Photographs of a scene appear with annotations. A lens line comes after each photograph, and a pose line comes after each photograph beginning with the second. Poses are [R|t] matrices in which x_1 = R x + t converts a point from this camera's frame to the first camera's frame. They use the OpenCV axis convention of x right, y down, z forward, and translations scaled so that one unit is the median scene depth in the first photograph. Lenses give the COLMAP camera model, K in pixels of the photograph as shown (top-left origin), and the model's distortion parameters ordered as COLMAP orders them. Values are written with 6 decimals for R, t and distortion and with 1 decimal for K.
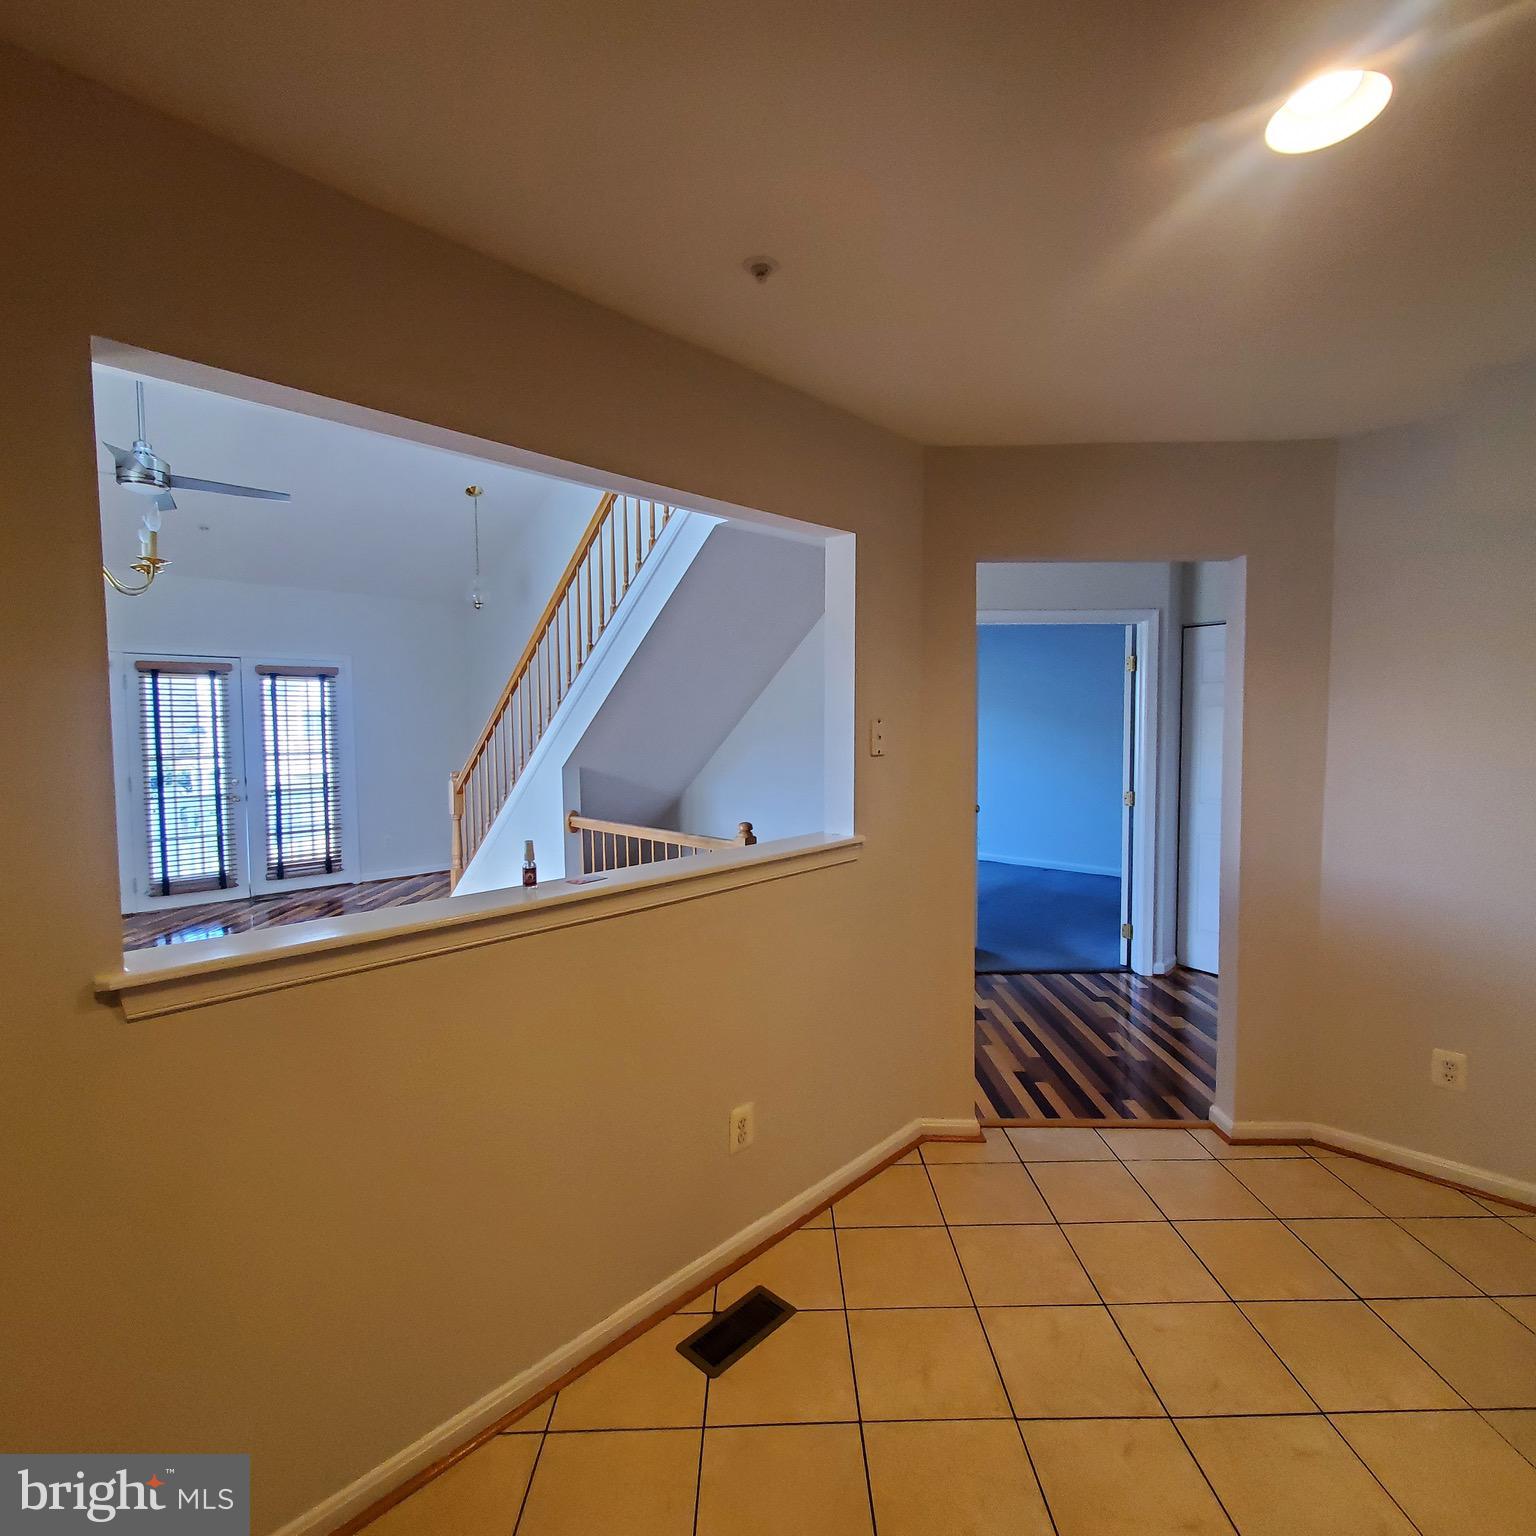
lens RADIAL K [[801.5, 0, 795.9], [0, 801.5, 769.9], [0, 0, 1]] dist [-0.004255, -0.000573]
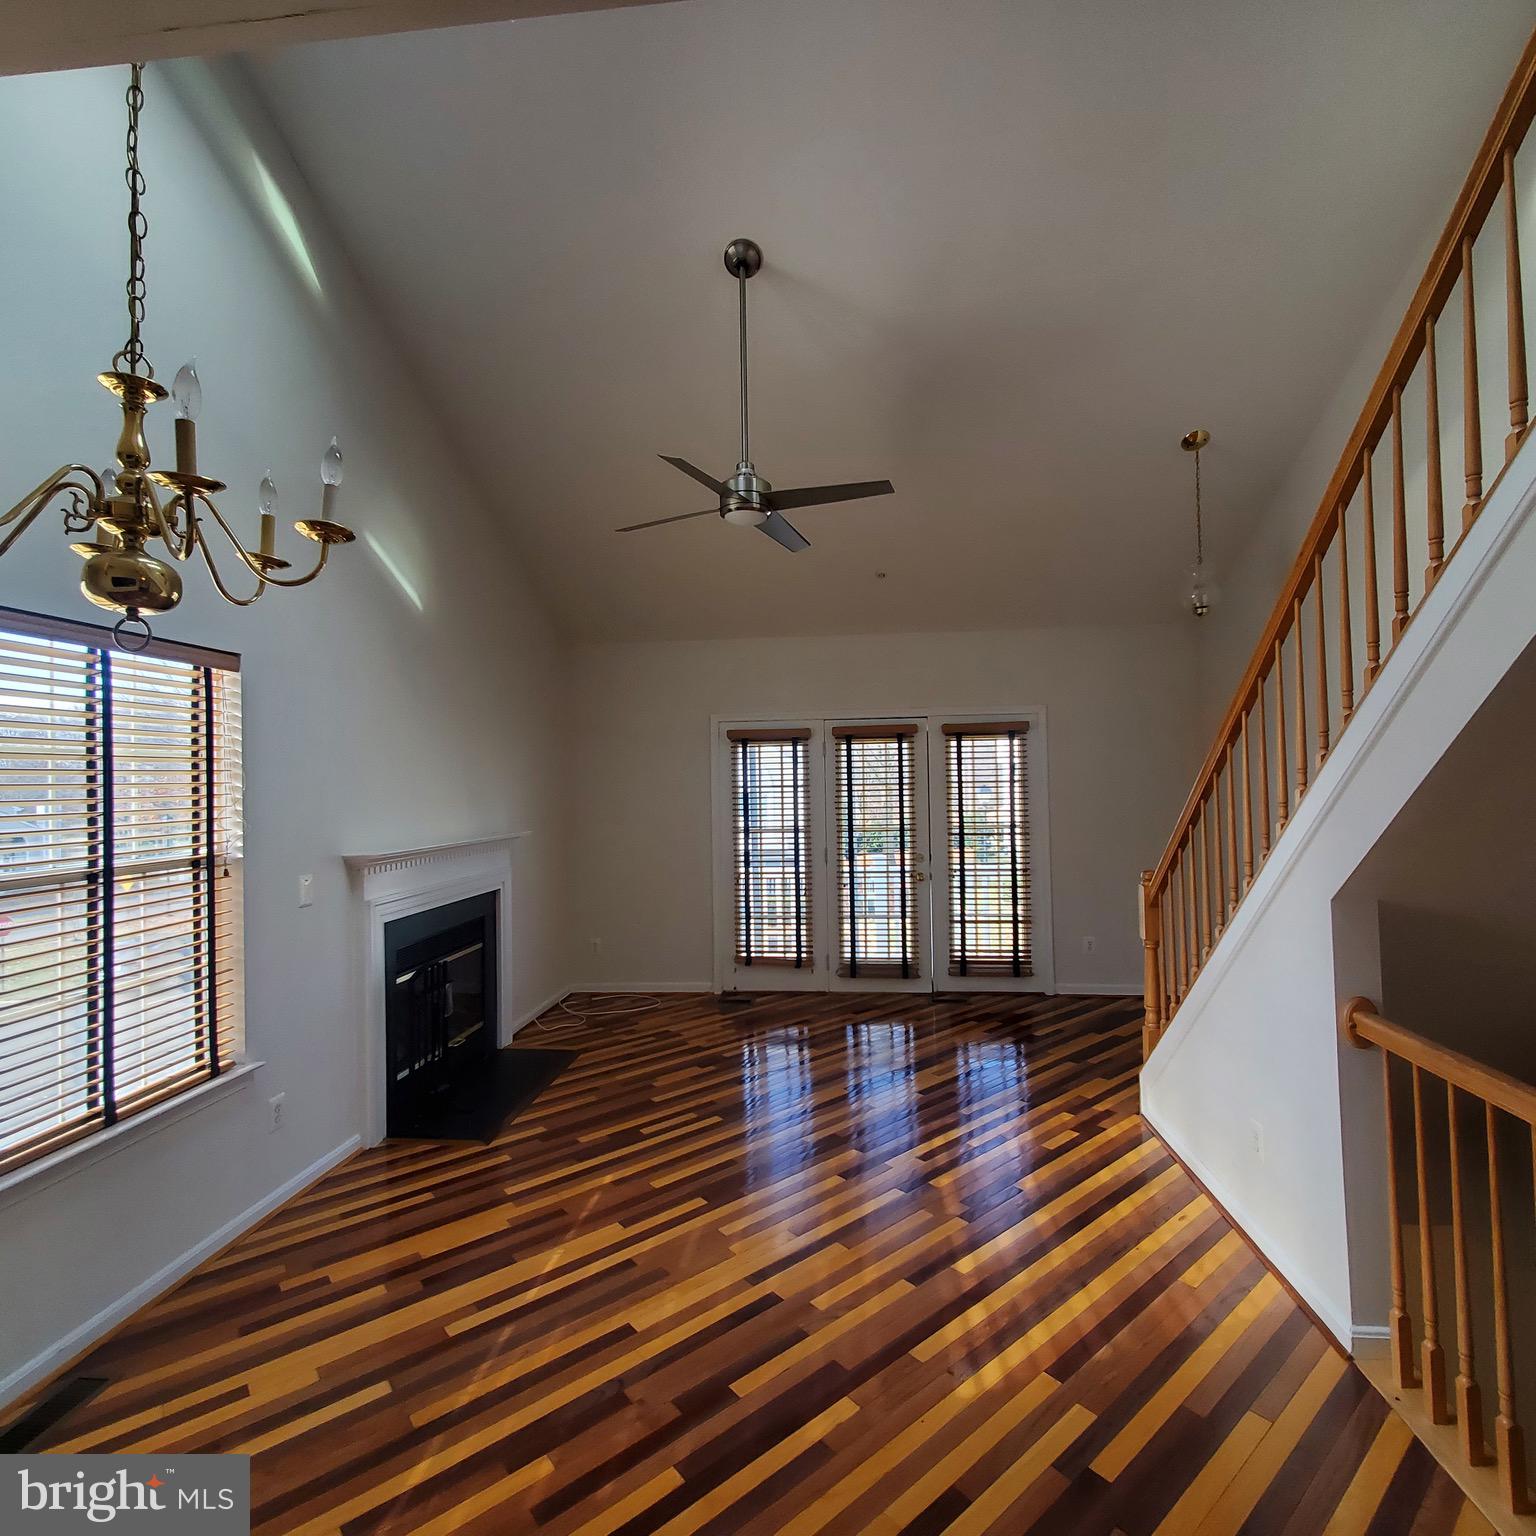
lens RADIAL K [[815.0, 0, 782.0], [0, 815.0, 767.2], [0, 0, 1]] dist [-0.000988, 0.001447]
pose [[0.606779, -0.023305, -0.794529, -0.080435], [-0.032012, 0.998043, -0.053722, -0.031598], [0.794226, 0.058032, 0.604845, 0.335928]]
